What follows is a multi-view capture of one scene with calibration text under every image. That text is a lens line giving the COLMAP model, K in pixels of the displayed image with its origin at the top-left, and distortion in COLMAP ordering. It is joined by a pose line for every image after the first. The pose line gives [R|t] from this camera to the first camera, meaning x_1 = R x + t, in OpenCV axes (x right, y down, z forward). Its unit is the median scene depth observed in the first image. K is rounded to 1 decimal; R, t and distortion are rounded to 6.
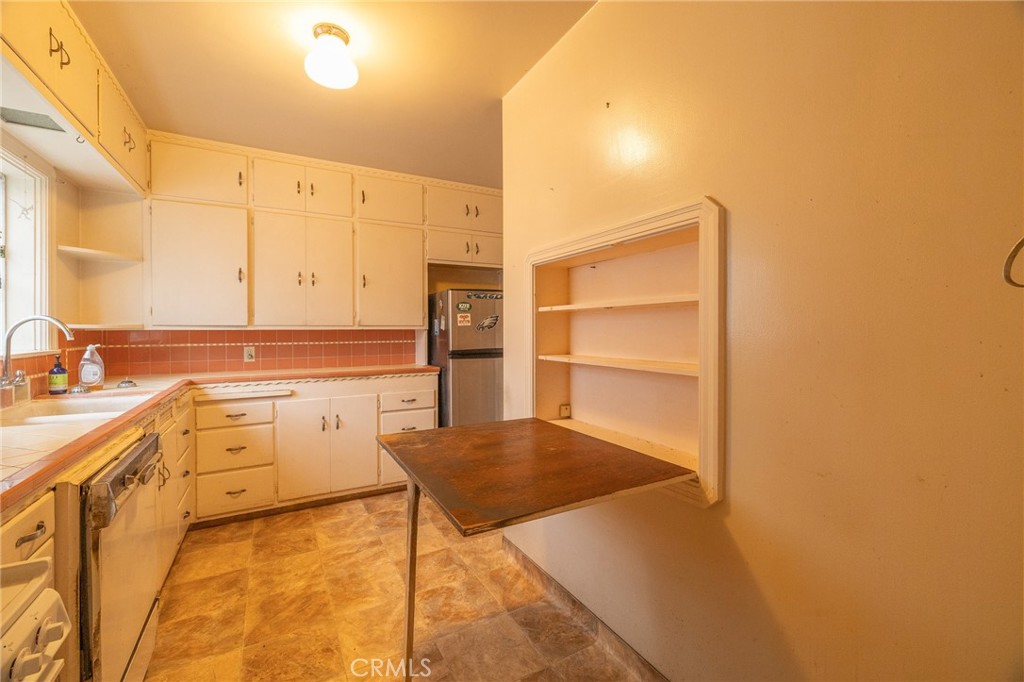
lens RADIAL K [[427.4, 0, 509.4], [0, 427.4, 332.0], [0, 0, 1]] dist [0.001789, 0.000472]
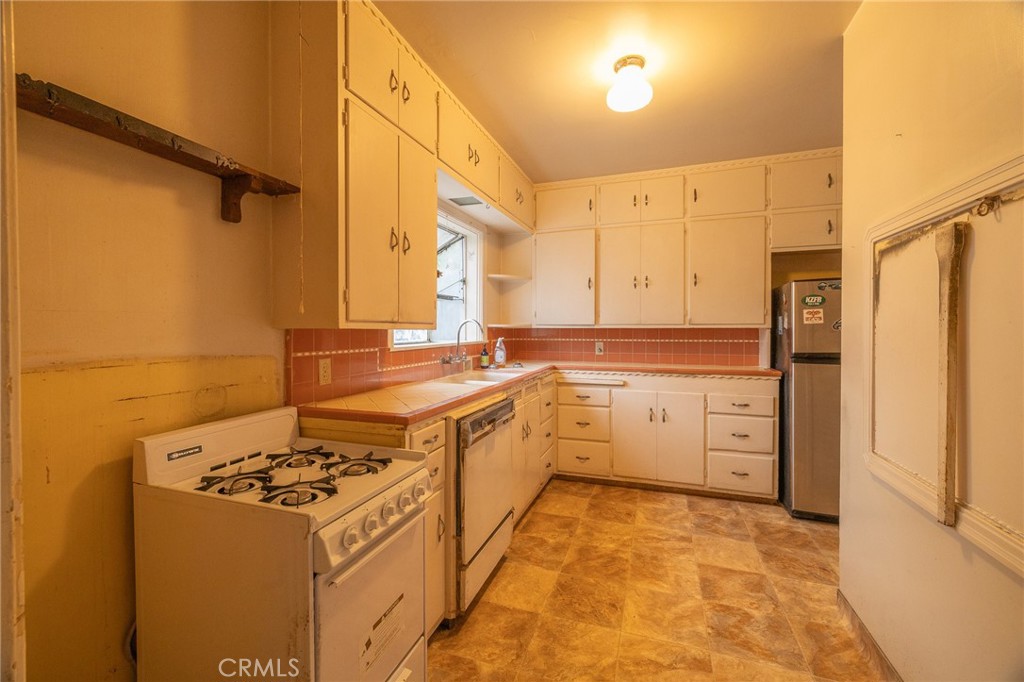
lens RADIAL K [[427.4, 0, 508.2], [0, 427.4, 333.1], [0, 0, 1]] dist [0.001789, 0.000472]
pose [[0.658919, 0.011825, -0.752121, 0.165759], [-0.006236, 0.999928, 0.010258, -0.001888], [0.752188, -0.002069, 0.658945, 0.017466]]
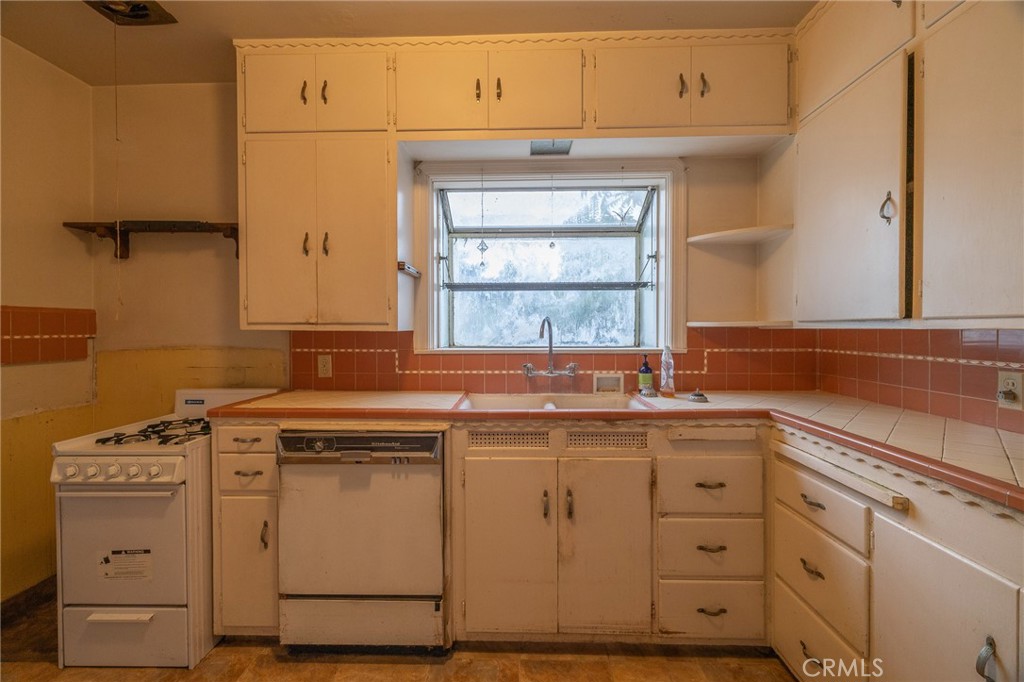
lens RADIAL K [[427.4, 0, 512.2], [0, 427.4, 332.9], [0, 0, 1]] dist [0.001789, 0.000472]
pose [[-0.508474, 0.012640, -0.860984, -0.239804], [-0.000497, 0.999888, 0.014973, -0.011673], [0.861077, 0.008042, -0.508411, 2.035929]]
